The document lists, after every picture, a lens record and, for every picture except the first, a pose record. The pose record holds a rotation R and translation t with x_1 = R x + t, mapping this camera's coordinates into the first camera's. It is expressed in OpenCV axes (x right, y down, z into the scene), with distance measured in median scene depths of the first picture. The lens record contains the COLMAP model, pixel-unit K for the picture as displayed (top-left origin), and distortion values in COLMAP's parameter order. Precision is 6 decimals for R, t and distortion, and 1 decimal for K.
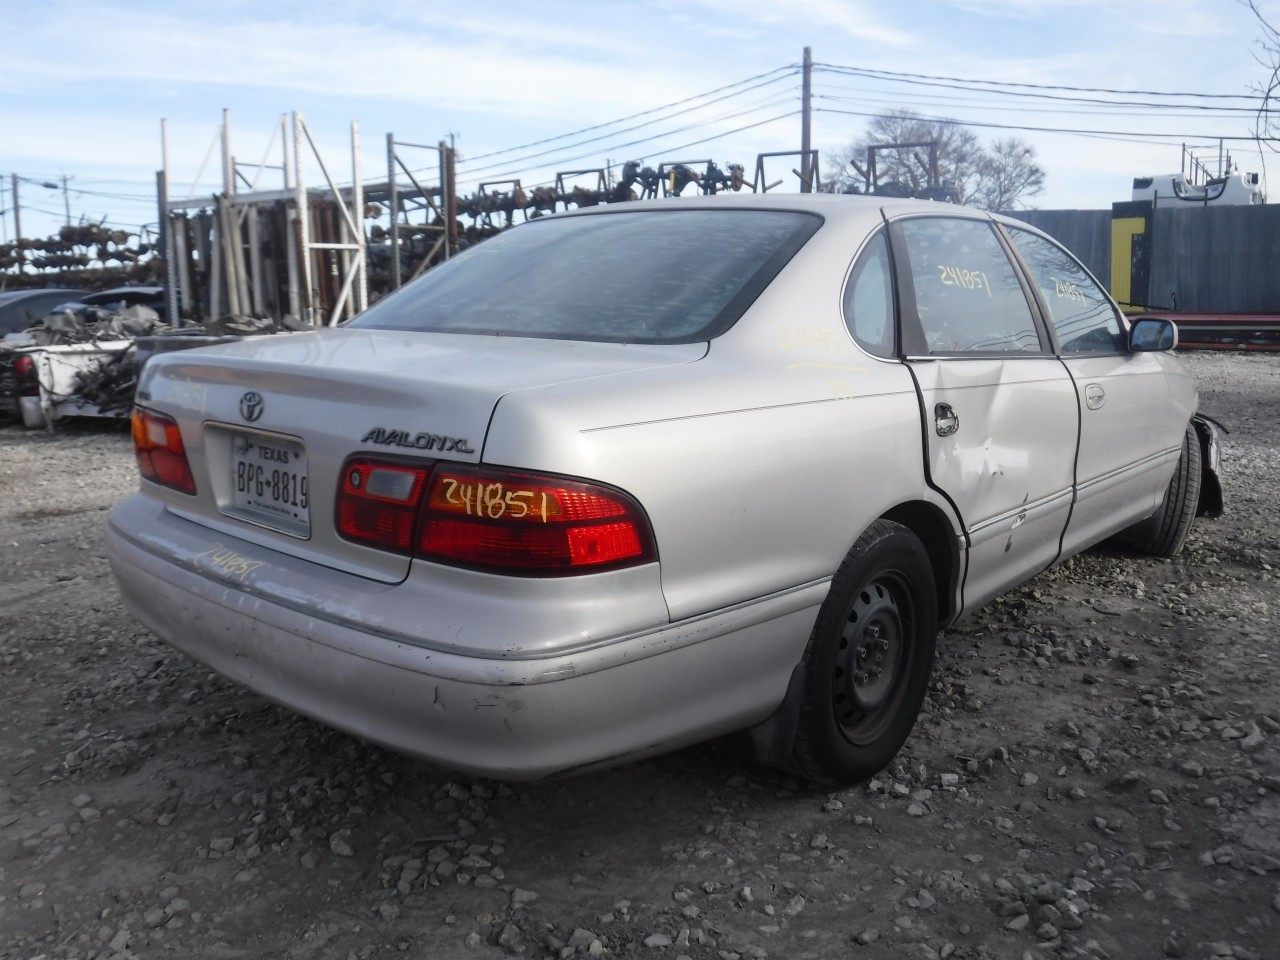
lens RADIAL K [[1098.5, 0, 640.0], [0, 1098.5, 480.0], [0, 0, 1]] dist [-0.087264, -0.001288]
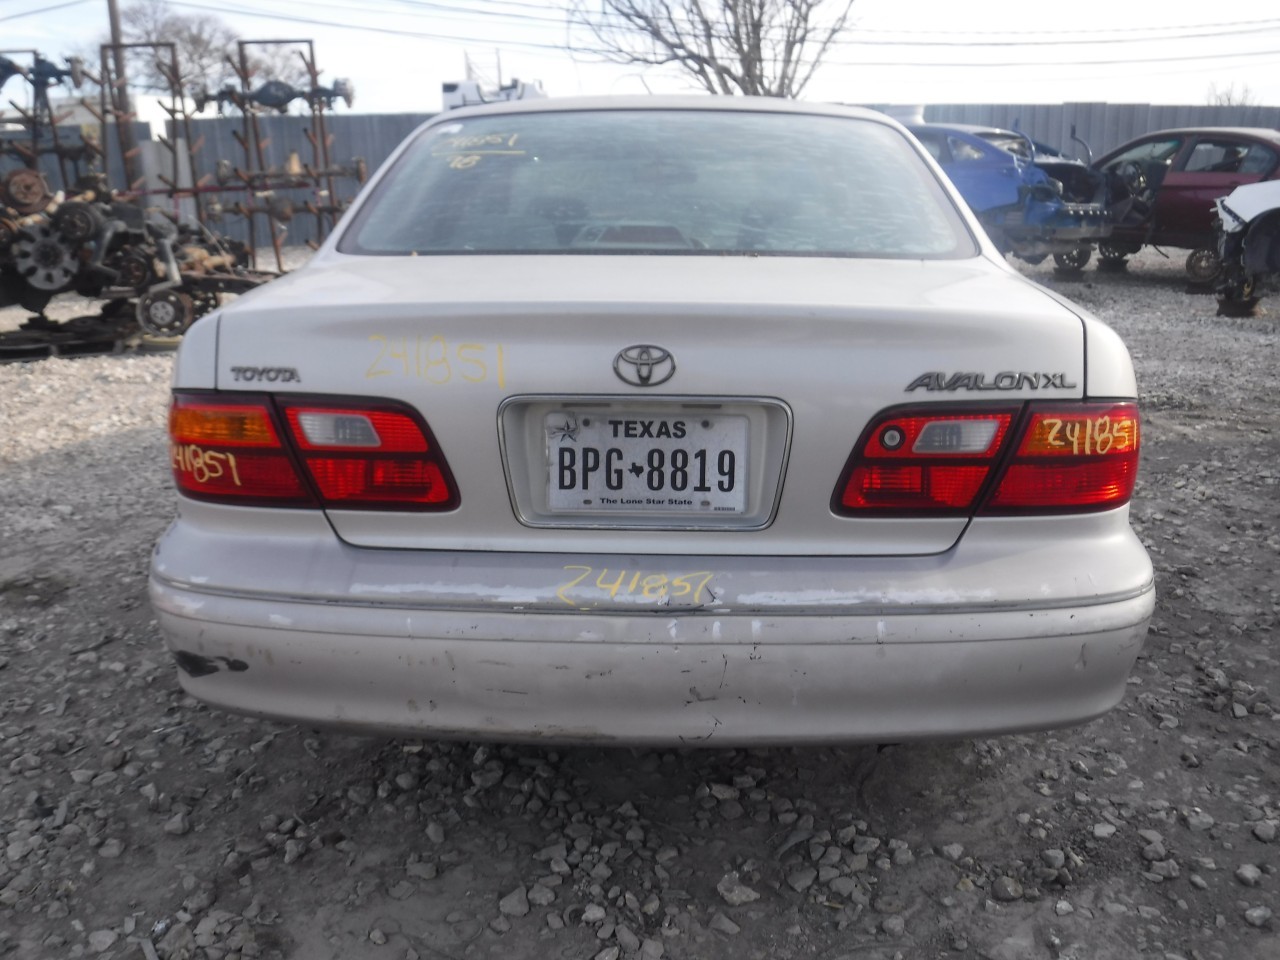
lens RADIAL K [[1098.5, 0, 640.0], [0, 1098.5, 480.0], [0, 0, 1]] dist [-0.087264, -0.001288]
pose [[0.745697, -0.165846, 0.645315, -0.949320], [0.111964, 0.985944, 0.124008, -0.094233], [-0.656811, -0.020221, 0.753784, 0.516914]]
